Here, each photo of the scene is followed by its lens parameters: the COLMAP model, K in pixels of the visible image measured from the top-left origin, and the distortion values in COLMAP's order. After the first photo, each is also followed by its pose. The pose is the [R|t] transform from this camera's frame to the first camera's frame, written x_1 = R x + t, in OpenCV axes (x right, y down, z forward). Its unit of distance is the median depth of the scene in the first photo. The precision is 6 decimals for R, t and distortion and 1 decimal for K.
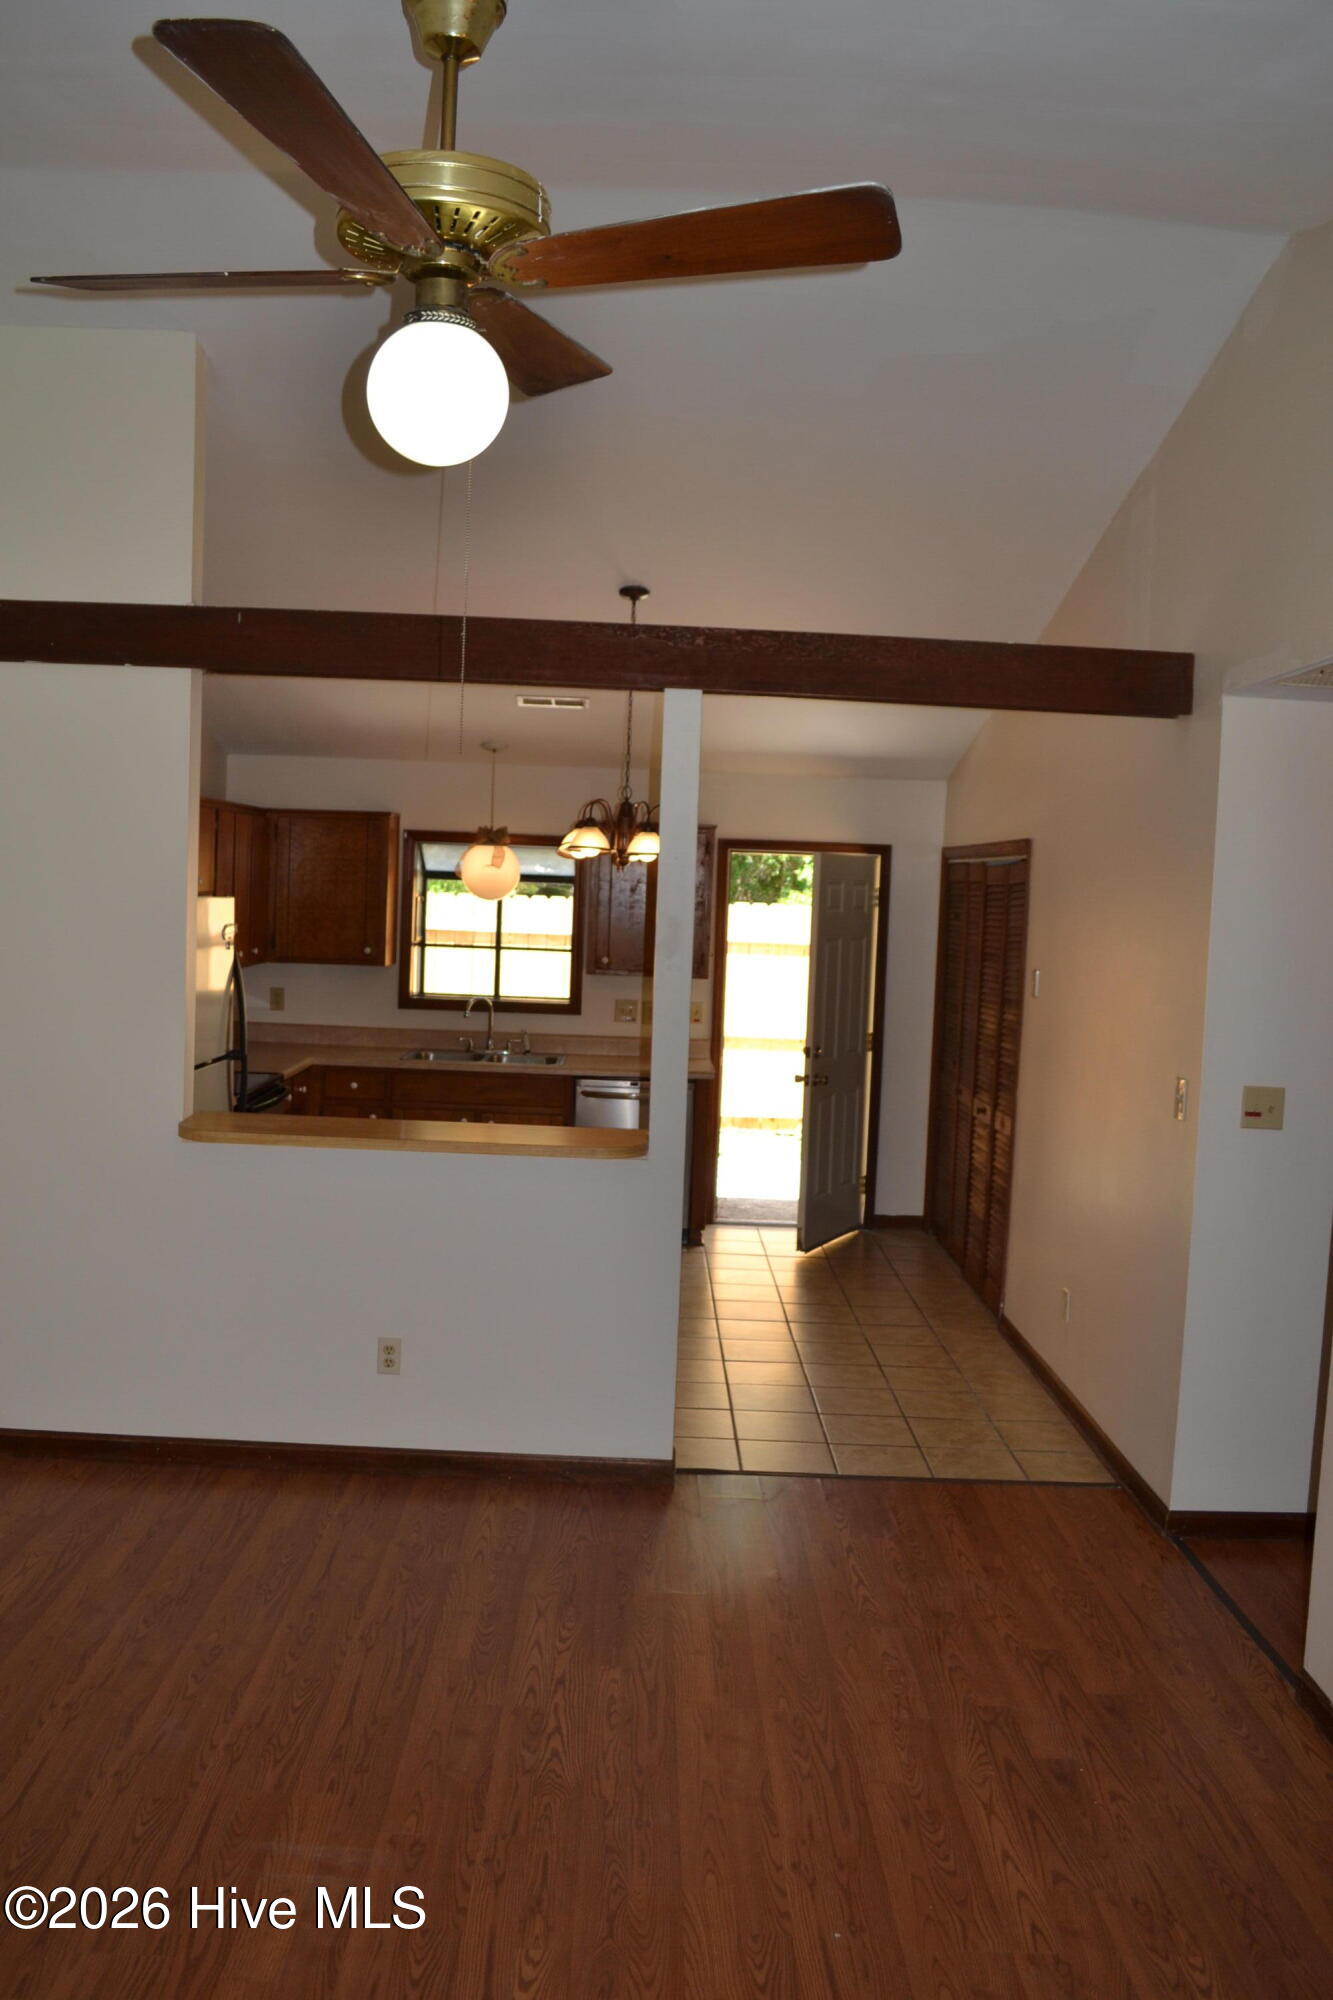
lens RADIAL K [[1636.2, 0, 664.9], [0, 1636.2, 999.6], [0, 0, 1]] dist [-0.084018, 0.007035]
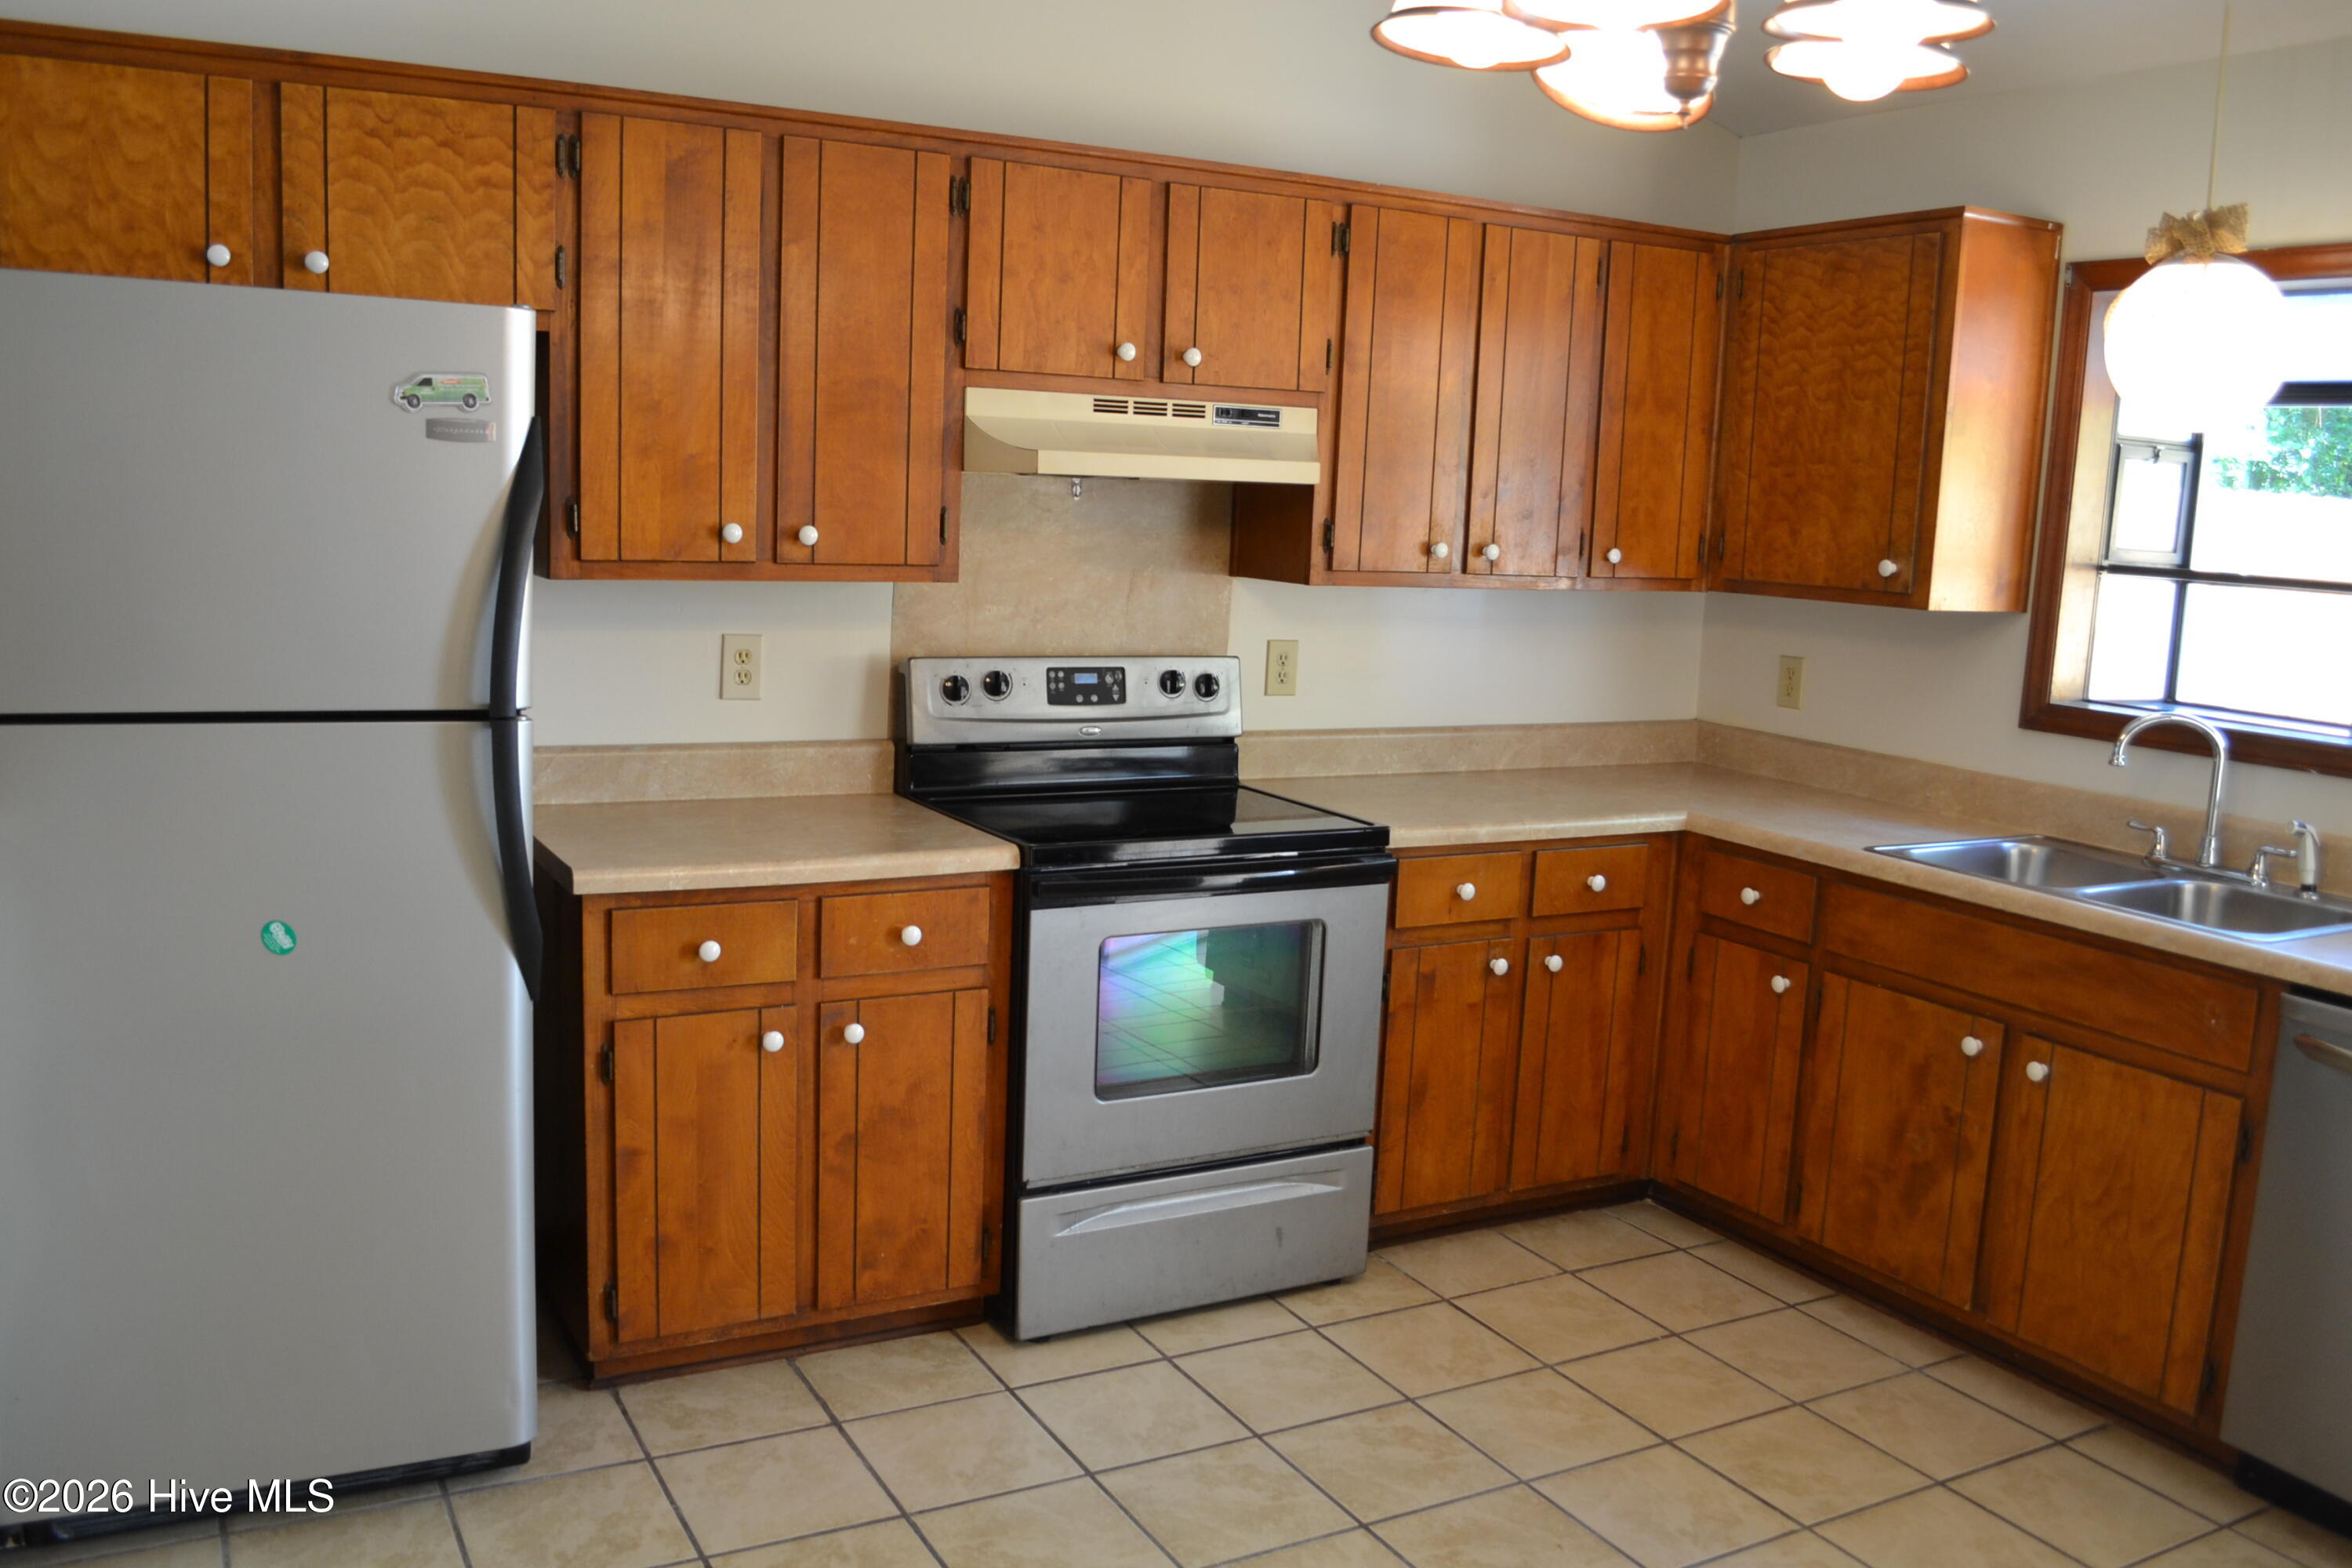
lens RADIAL K [[1924.1, 0, 1174.3], [0, 1924.1, 775.1], [0, 0, 1]] dist [-0.084018, 0.007035]
pose [[0.464765, 0.113377, -0.878145, 0.147295], [-0.088545, 0.992748, 0.081310, -0.002372], [0.880995, 0.039965, 0.471434, 0.632342]]
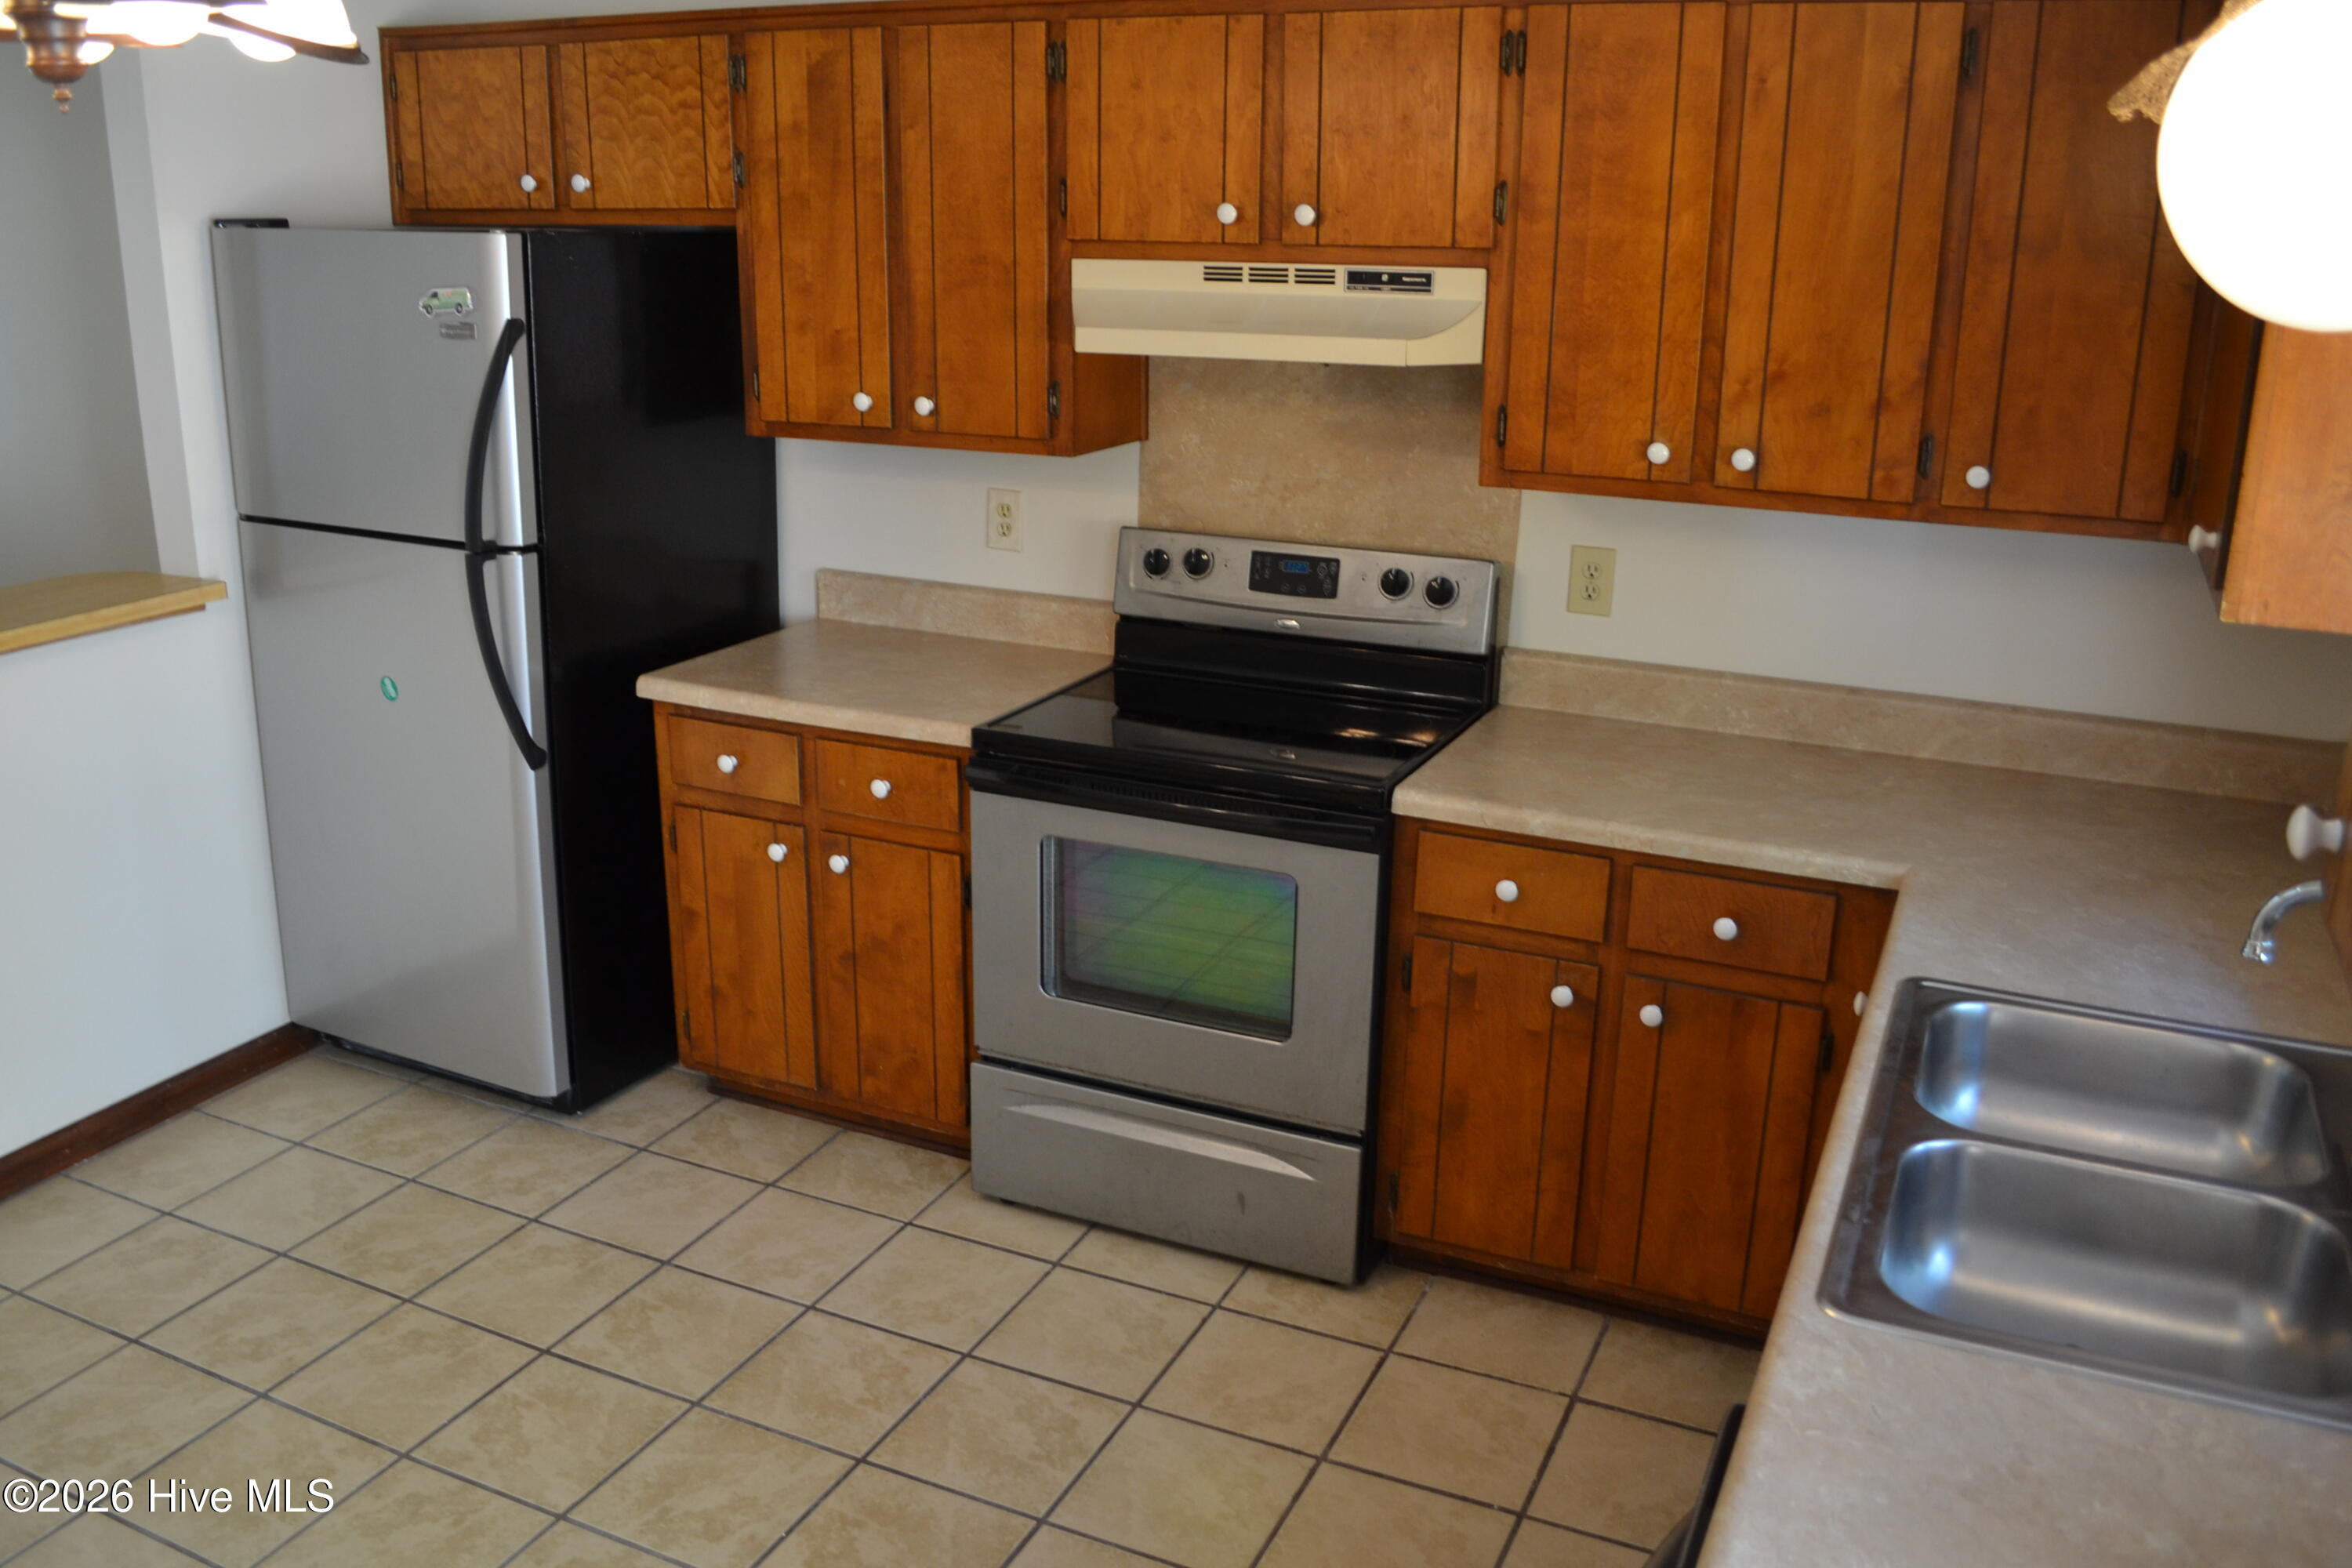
lens RADIAL K [[1924.1, 0, 1172.5], [0, 1924.1, 780.3], [0, 0, 1]] dist [-0.084018, 0.007035]
pose [[-0.445020, 0.221653, -0.867656, 0.123204], [-0.092299, 0.952372, 0.290635, -0.056387], [0.890751, 0.209422, -0.403366, 0.953728]]
